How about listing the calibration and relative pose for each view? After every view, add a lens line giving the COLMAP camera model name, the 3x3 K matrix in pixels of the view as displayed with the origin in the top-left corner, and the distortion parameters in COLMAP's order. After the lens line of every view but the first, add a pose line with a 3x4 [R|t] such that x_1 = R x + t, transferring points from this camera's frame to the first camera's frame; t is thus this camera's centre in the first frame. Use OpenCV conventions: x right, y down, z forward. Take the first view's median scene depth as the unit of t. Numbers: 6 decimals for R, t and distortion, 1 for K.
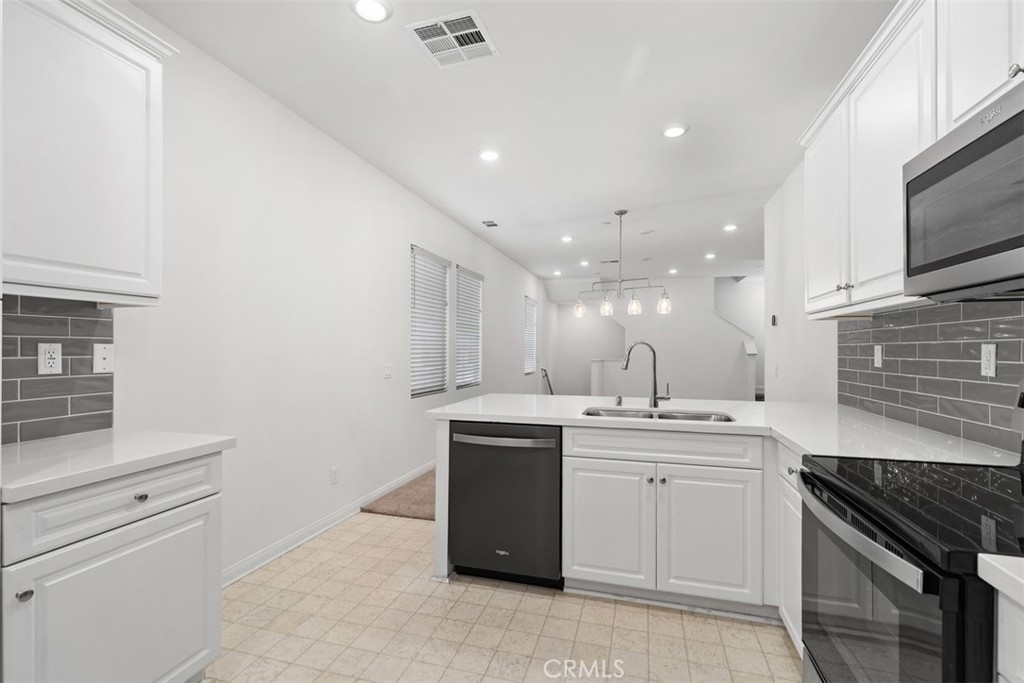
lens RADIAL K [[465.6, 0, 505.3], [0, 465.6, 343.5], [0, 0, 1]] dist [0.011136, -0.002587]
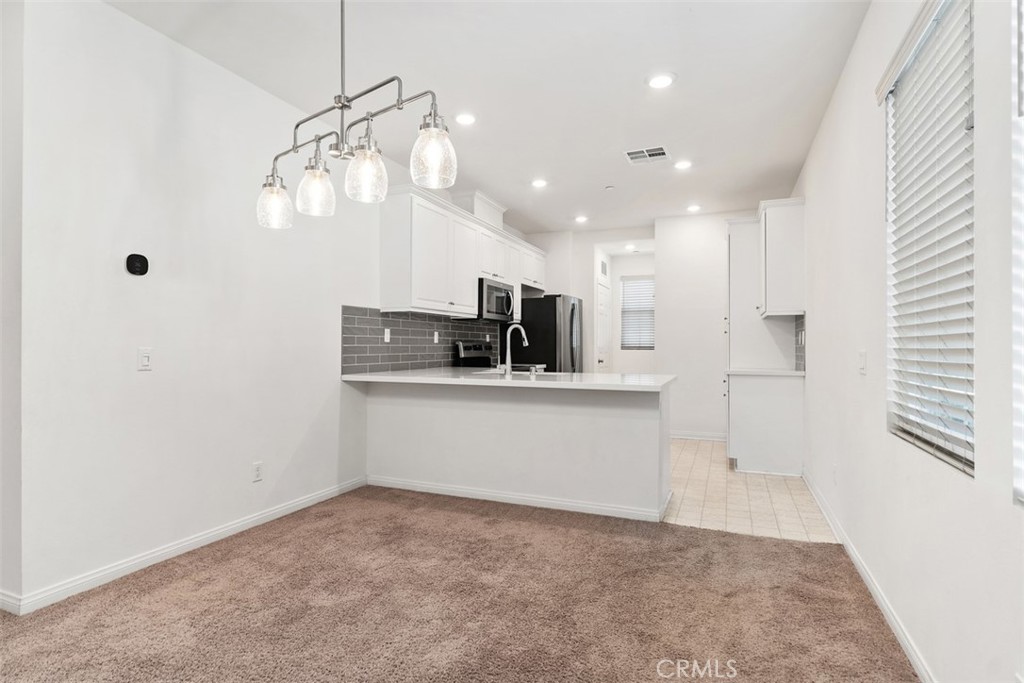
lens RADIAL K [[535.4, 0, 509.7], [0, 535.4, 341.5], [0, 0, 1]] dist [0.017342, 0.001470]
pose [[-0.994854, -0.004878, 0.101197, 0.194844], [-0.006944, 0.999774, -0.020077, 0.088210], [-0.101076, -0.020677, -0.994664, 3.001144]]
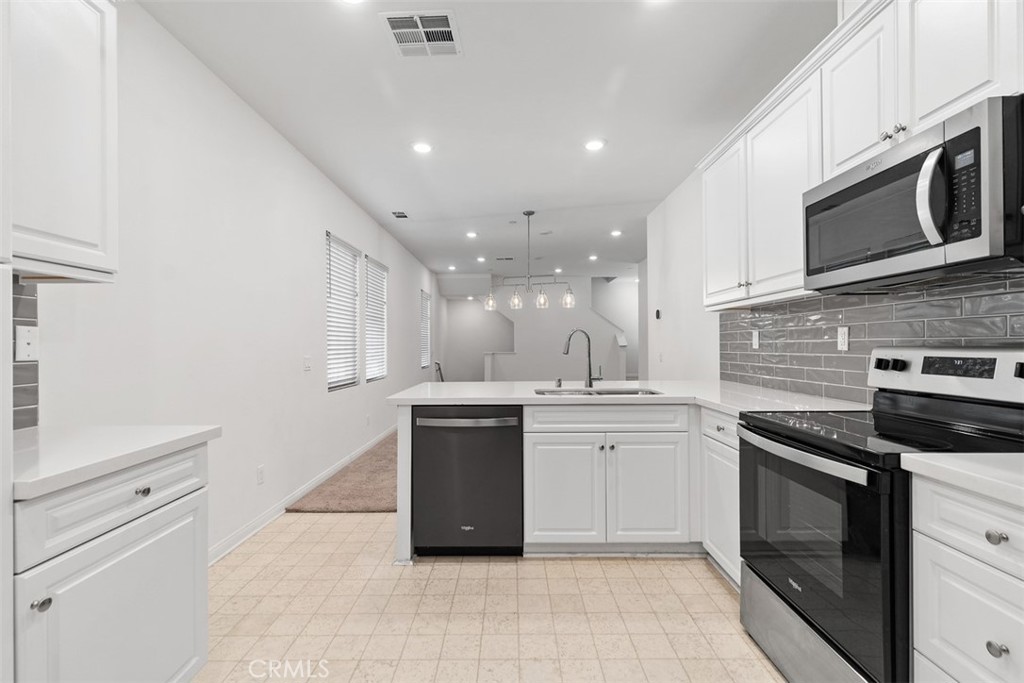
lens RADIAL K [[465.6, 0, 505.9], [0, 465.6, 339.1], [0, 0, 1]] dist [0.011136, -0.002587]
pose [[0.961479, -0.003886, 0.274850, -0.223251], [0.004484, 0.999989, -0.001544, 0.024687], [-0.274841, 0.002717, 0.961486, -0.039442]]
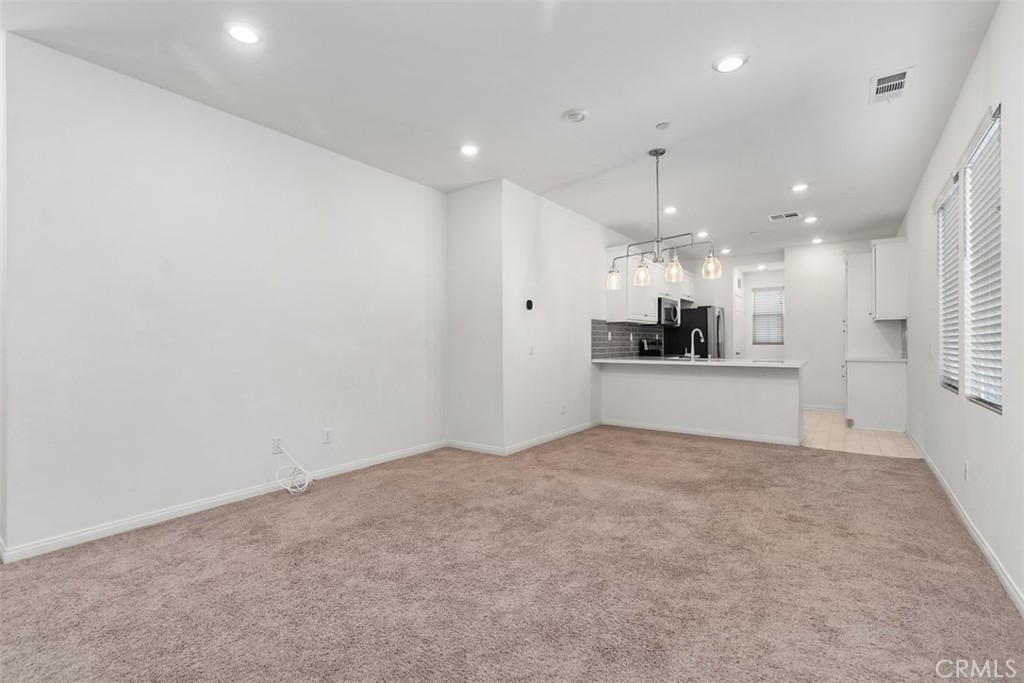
lens RADIAL K [[465.6, 0, 511.0], [0, 465.6, 341.4], [0, 0, 1]] dist [0.011136, -0.002587]
pose [[-0.943314, 0.000455, 0.331901, 0.470698], [-0.004361, 0.999896, -0.013764, 0.103552], [-0.331873, -0.014431, -0.943214, 3.967901]]
